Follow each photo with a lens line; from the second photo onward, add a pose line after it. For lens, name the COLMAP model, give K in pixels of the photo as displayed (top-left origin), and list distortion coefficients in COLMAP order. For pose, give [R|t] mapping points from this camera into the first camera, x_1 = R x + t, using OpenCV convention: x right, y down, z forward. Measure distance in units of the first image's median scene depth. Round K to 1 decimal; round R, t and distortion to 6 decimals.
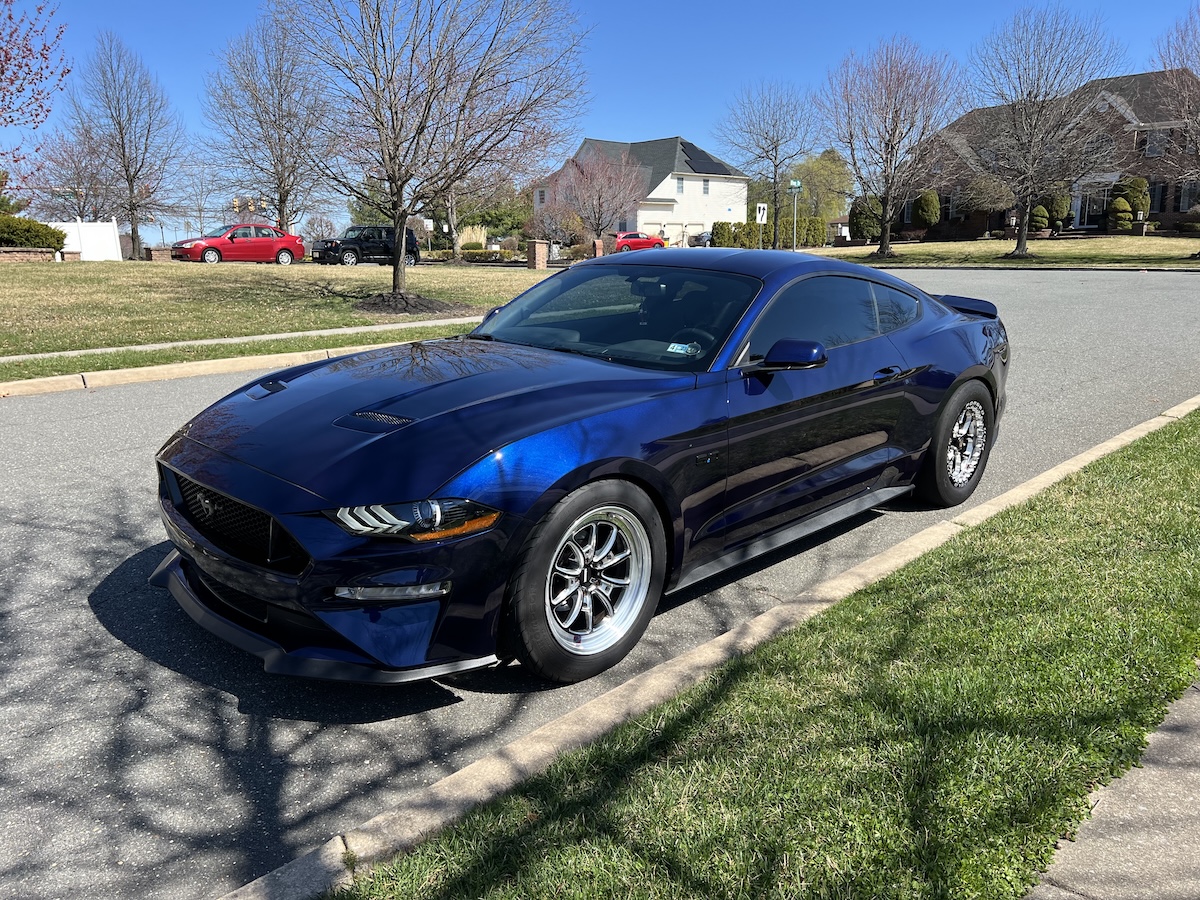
lens RADIAL K [[924.6, 0, 594.1], [0, 924.6, 449.2], [0, 0, 1]] dist [0.055163, -0.047762]
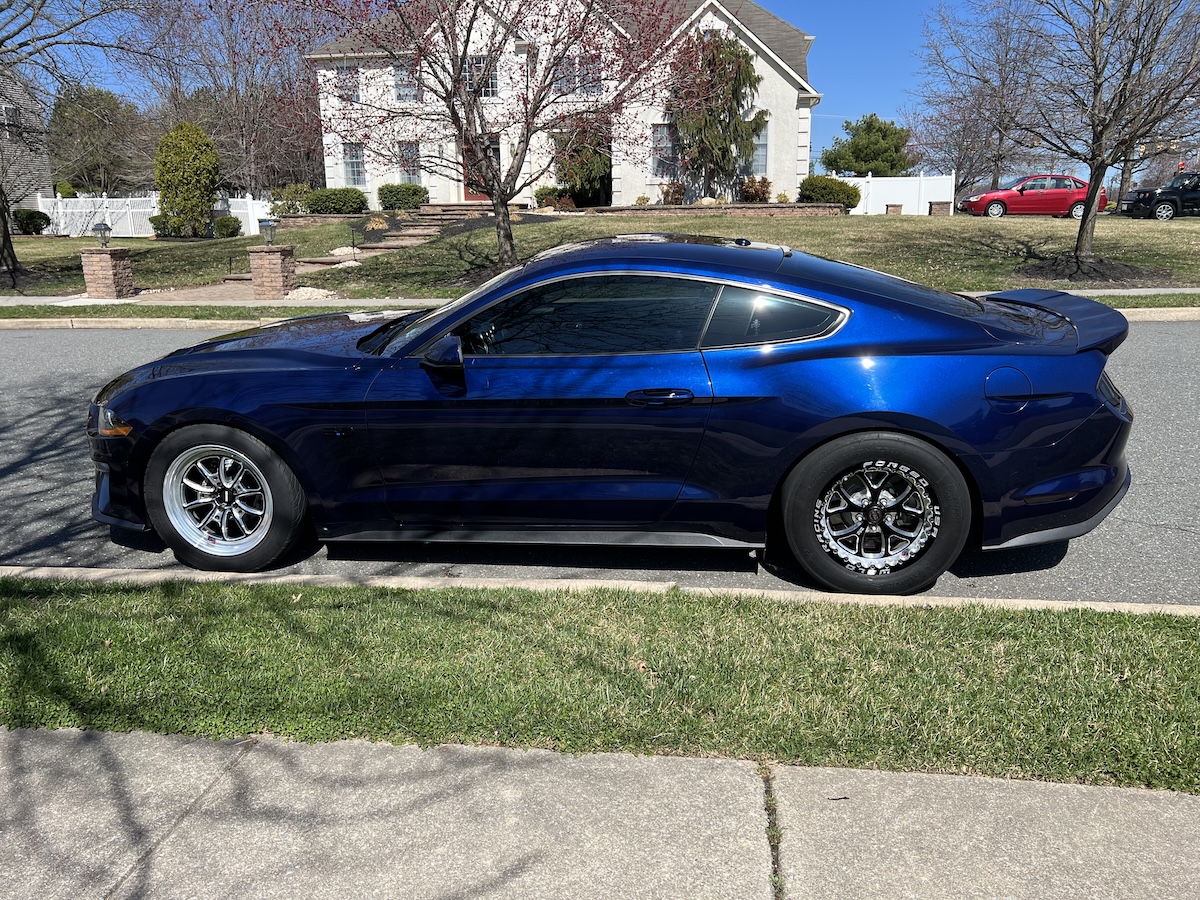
lens RADIAL K [[924.6, 0, 594.1], [0, 924.6, 449.2], [0, 0, 1]] dist [0.055163, -0.047762]
pose [[0.598775, 0.209161, -0.773123, 1.008273], [-0.167037, 0.976683, 0.134864, -0.147225], [0.783305, 0.048387, 0.619751, 0.464312]]
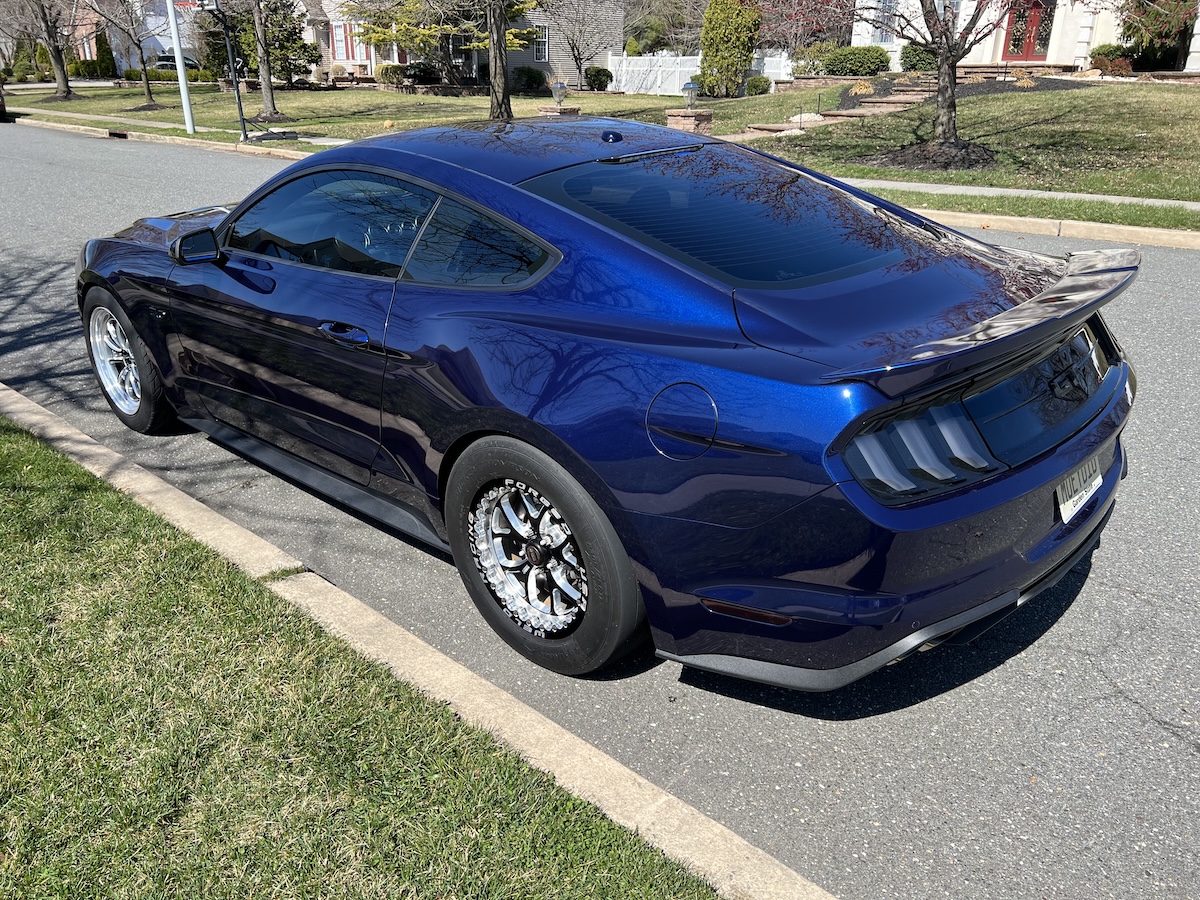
lens RADIAL K [[924.6, 0, 594.1], [0, 924.6, 449.2], [0, 0, 1]] dist [0.055163, -0.047762]
pose [[0.039082, 0.392600, -0.918879, 1.041879], [-0.220824, 0.900238, 0.375243, -0.319248], [0.974530, 0.188245, 0.121879, 1.187842]]
